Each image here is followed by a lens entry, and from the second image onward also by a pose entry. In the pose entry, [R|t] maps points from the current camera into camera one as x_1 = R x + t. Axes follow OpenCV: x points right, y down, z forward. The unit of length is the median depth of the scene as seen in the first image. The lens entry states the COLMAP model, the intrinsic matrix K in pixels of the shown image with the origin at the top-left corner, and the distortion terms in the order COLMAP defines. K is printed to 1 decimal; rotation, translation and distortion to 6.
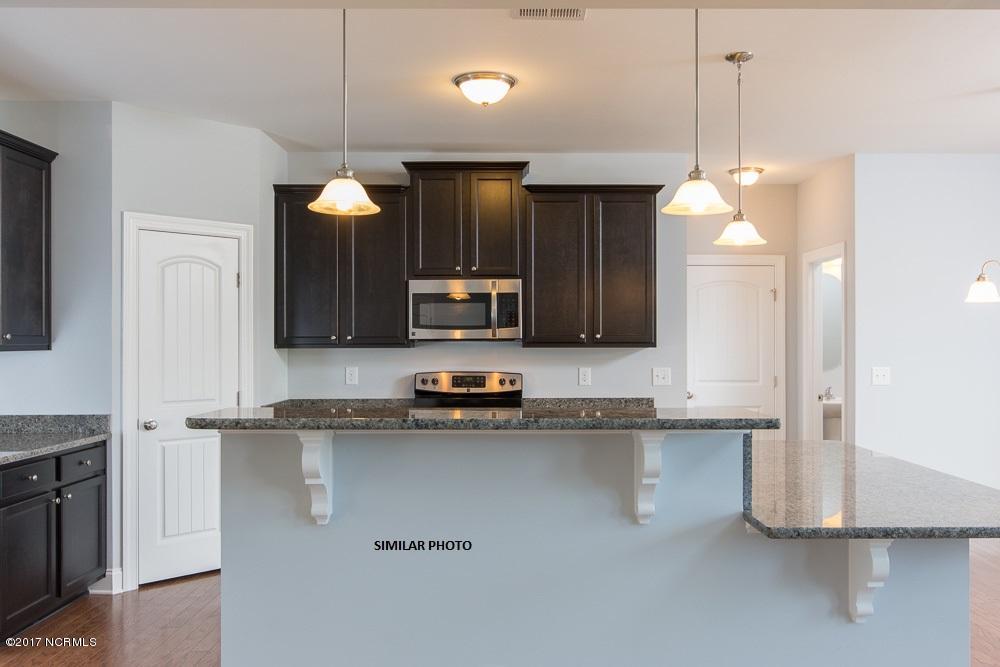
lens RADIAL K [[855.5, 0, 506.5], [0, 855.5, 332.9], [0, 0, 1]] dist [0.014104, 0.008098]
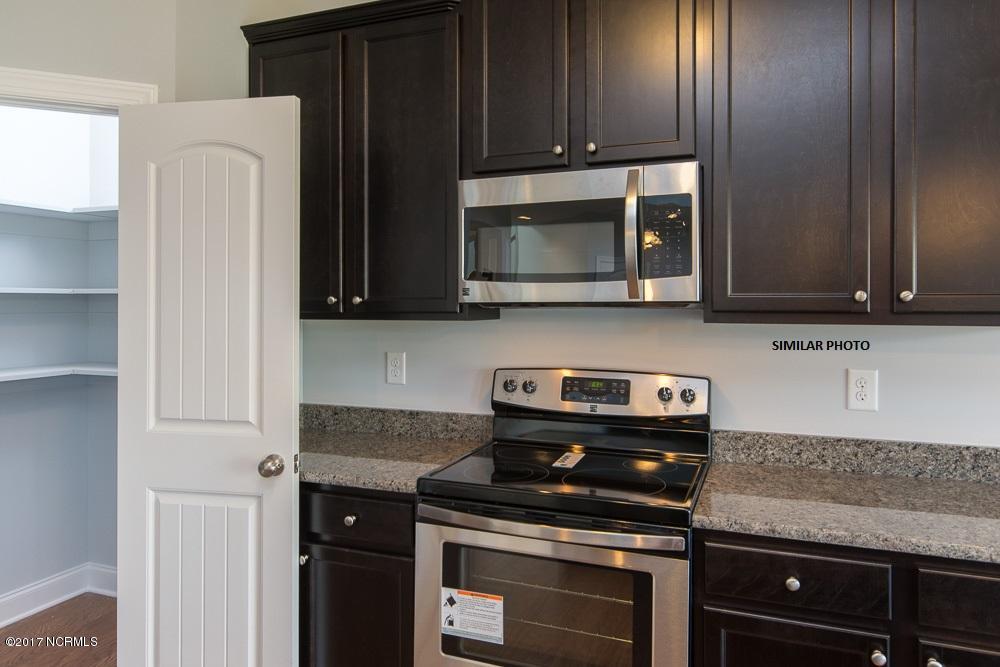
lens RADIAL K [[683.8, 0, 501.1], [0, 683.8, 302.8], [0, 0, 1]] dist [0.002110, -0.002403]
pose [[0.930122, 0.001859, -0.367246, 0.050827], [0.001027, 0.999970, 0.007665, 0.004311], [0.367249, -0.007507, 0.930092, 0.643713]]
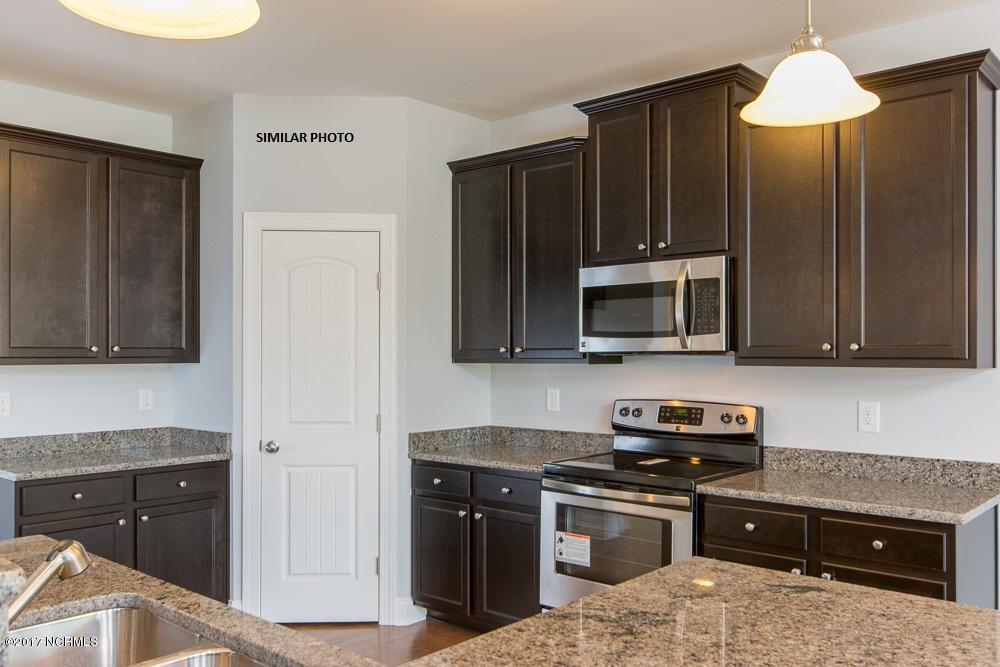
lens RADIAL K [[855.5, 0, 492.2], [0, 855.5, 344.3], [0, 0, 1]] dist [0.014104, 0.008098]
pose [[0.744425, -0.004430, -0.667691, 0.305886], [0.004116, 0.999989, -0.002046, 0.002194], [0.667693, -0.001226, 0.744435, 0.418535]]
